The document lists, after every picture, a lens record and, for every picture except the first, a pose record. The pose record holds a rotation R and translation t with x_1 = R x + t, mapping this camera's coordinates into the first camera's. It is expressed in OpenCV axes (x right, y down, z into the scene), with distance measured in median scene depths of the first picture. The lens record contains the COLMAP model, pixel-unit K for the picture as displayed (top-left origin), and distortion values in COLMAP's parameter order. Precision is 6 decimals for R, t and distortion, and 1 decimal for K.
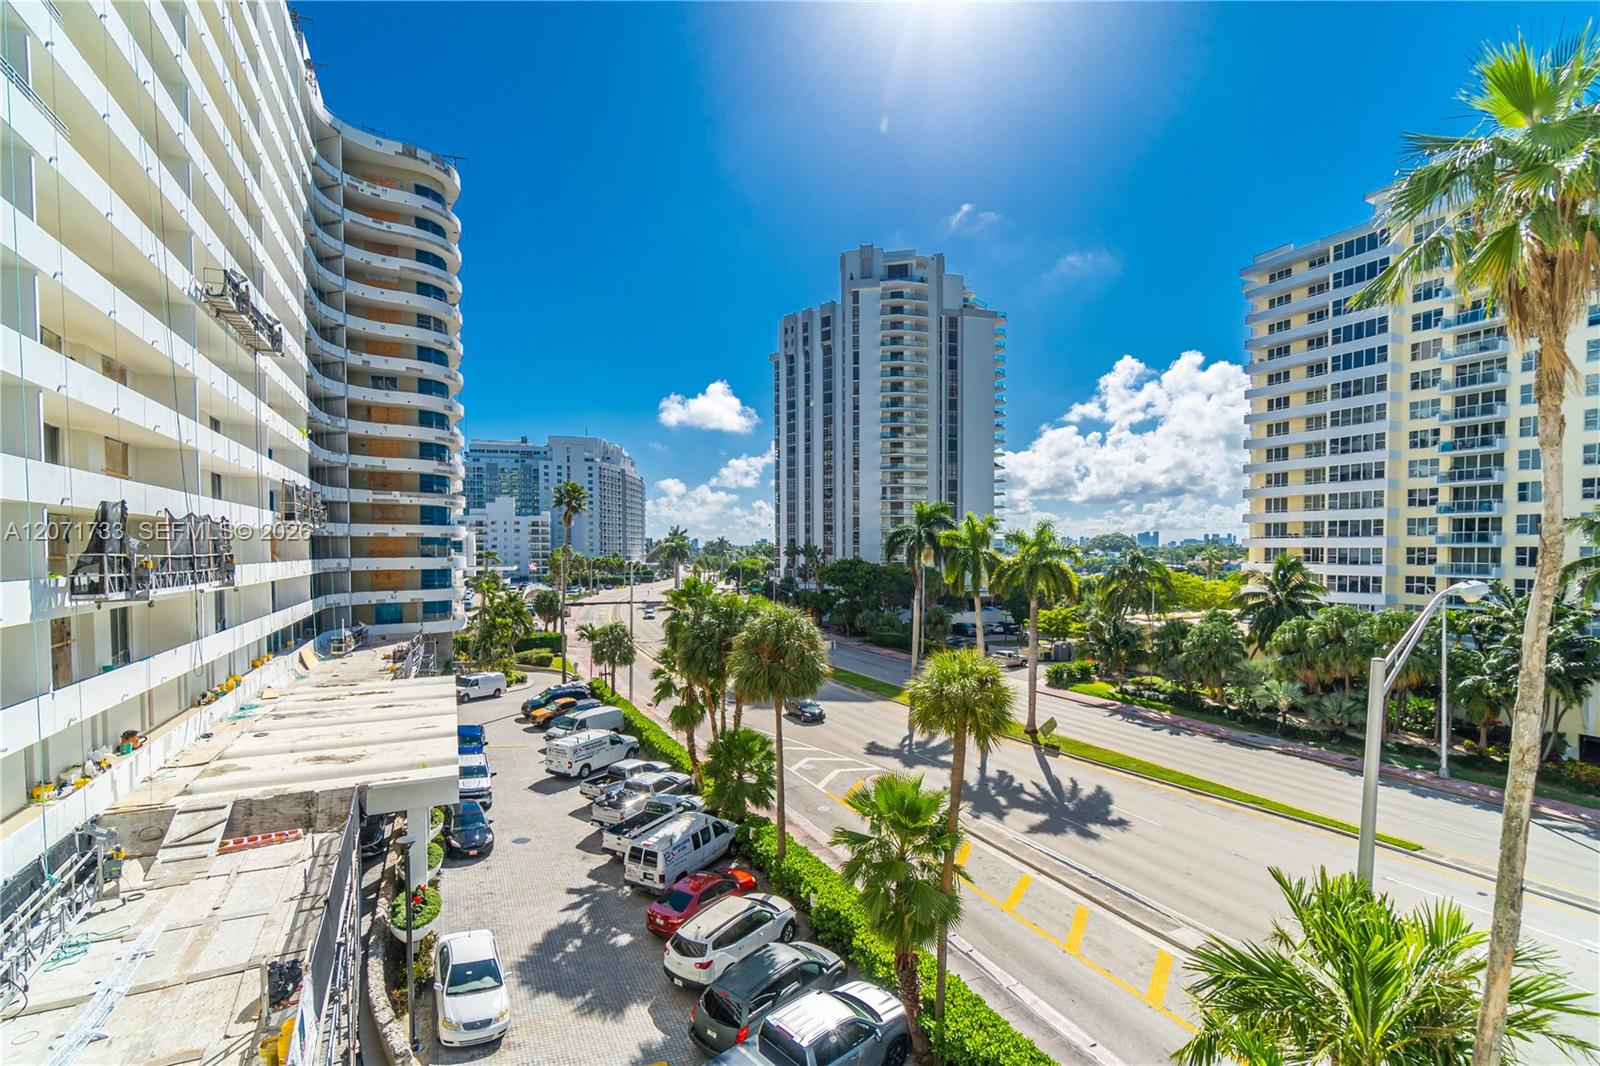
lens RADIAL K [[721.6, 0, 788.8], [0, 721.6, 571.3], [0, 0, 1]] dist [-0.002495, 0.000692]
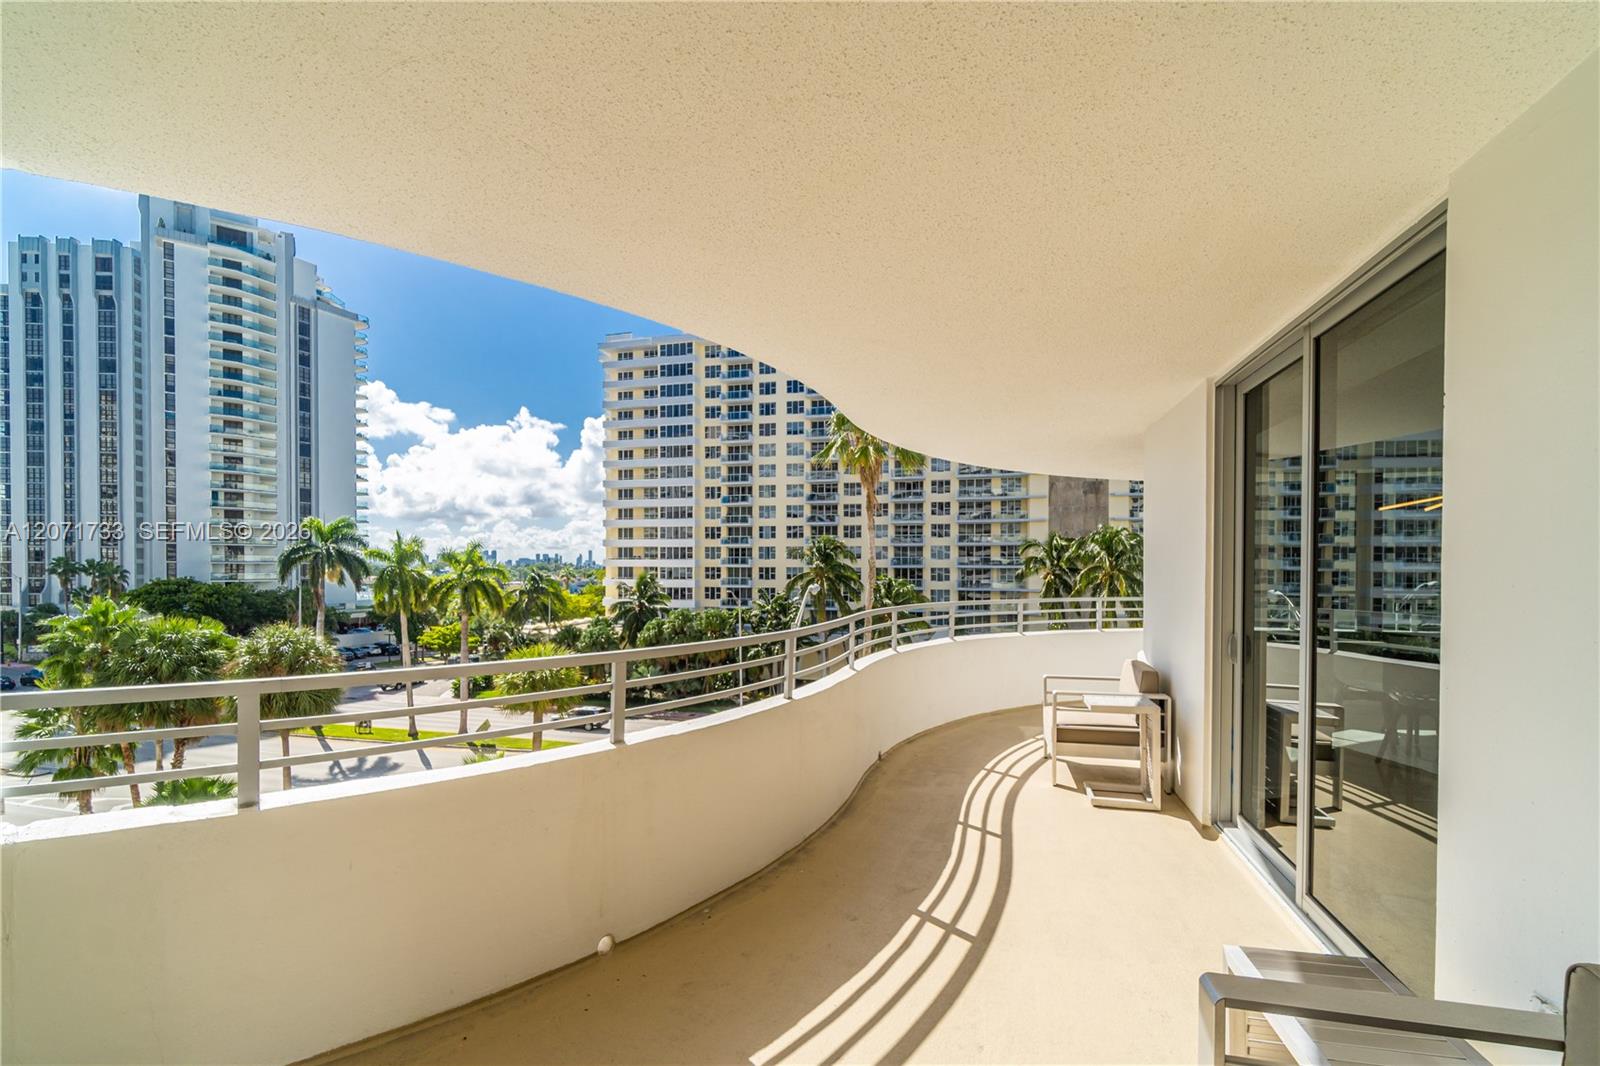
lens RADIAL K [[713.0, 0, 791.1], [0, 713.0, 569.0], [0, 0, 1]] dist [-0.000006, 0.000370]
pose [[0.644140, 0.002108, 0.764905, -0.114636], [0.019559, 0.999624, -0.019226, 0.001512], [-0.764658, 0.027345, 0.643856, -0.045057]]
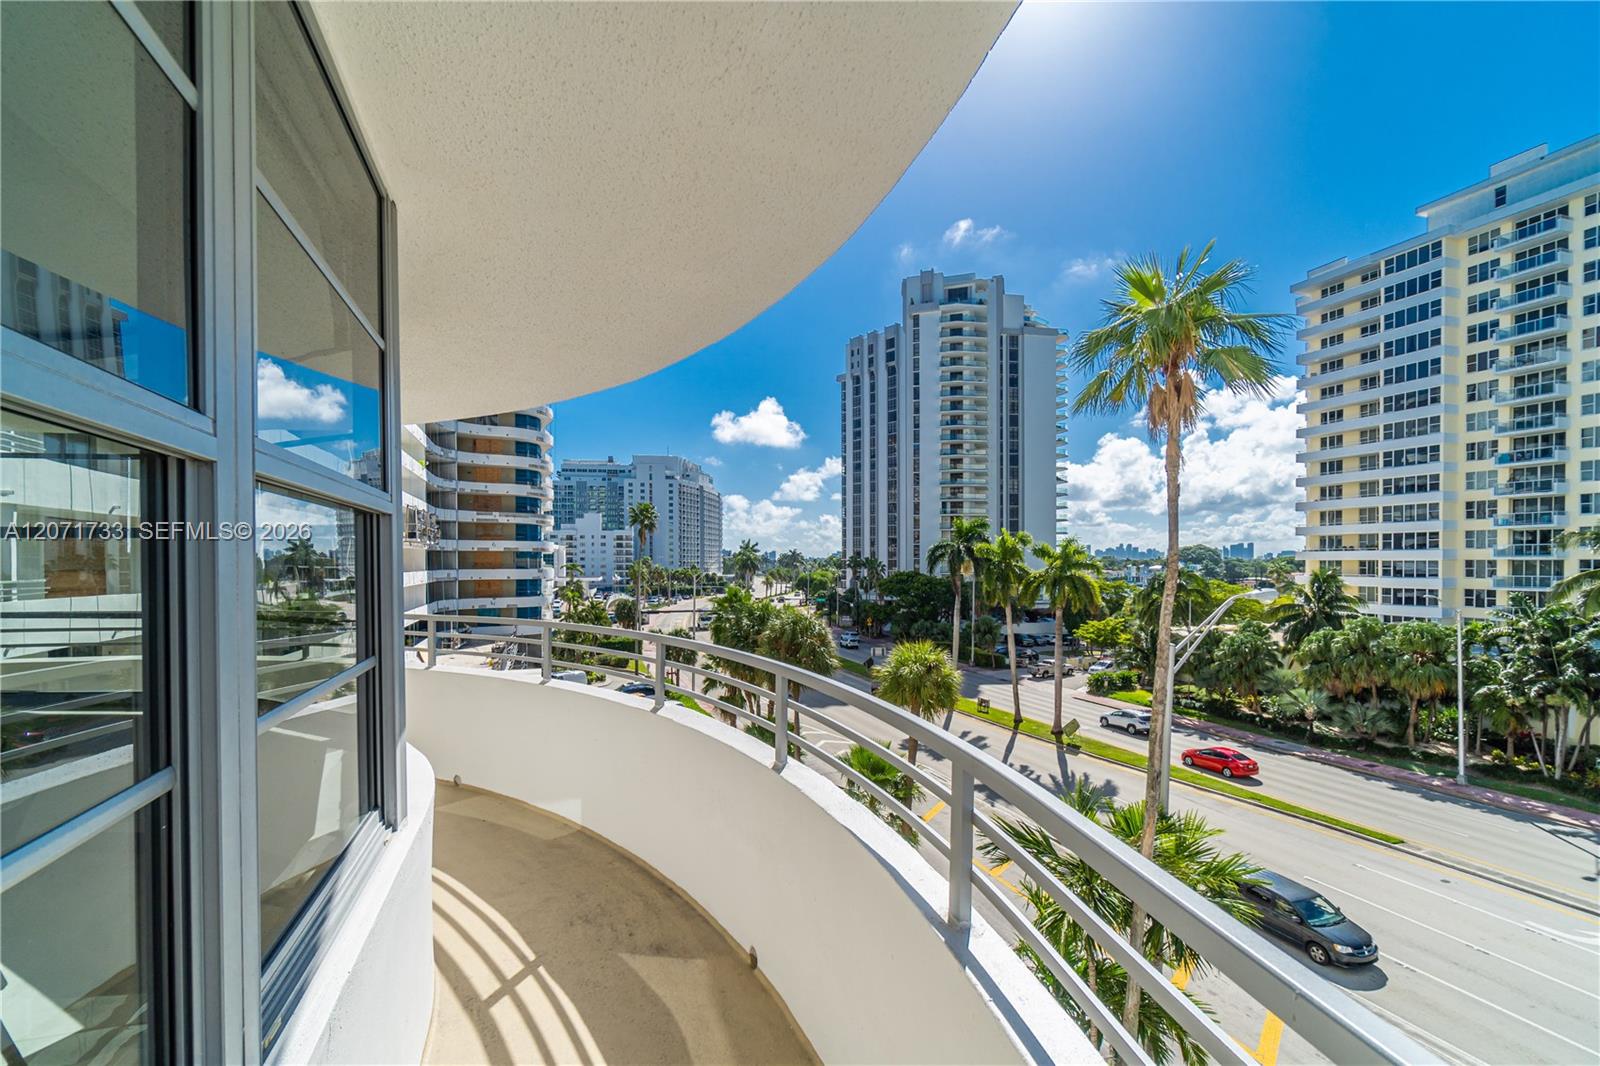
lens RADIAL K [[713.0, 0, 791.1], [0, 713.0, 569.0], [0, 0, 1]] dist [-0.000006, 0.000370]
pose [[0.994364, 0.001161, -0.106013, 0.038825], [-0.003273, 0.999800, -0.019745, 0.001396], [0.105969, 0.019980, 0.994169, -0.069449]]
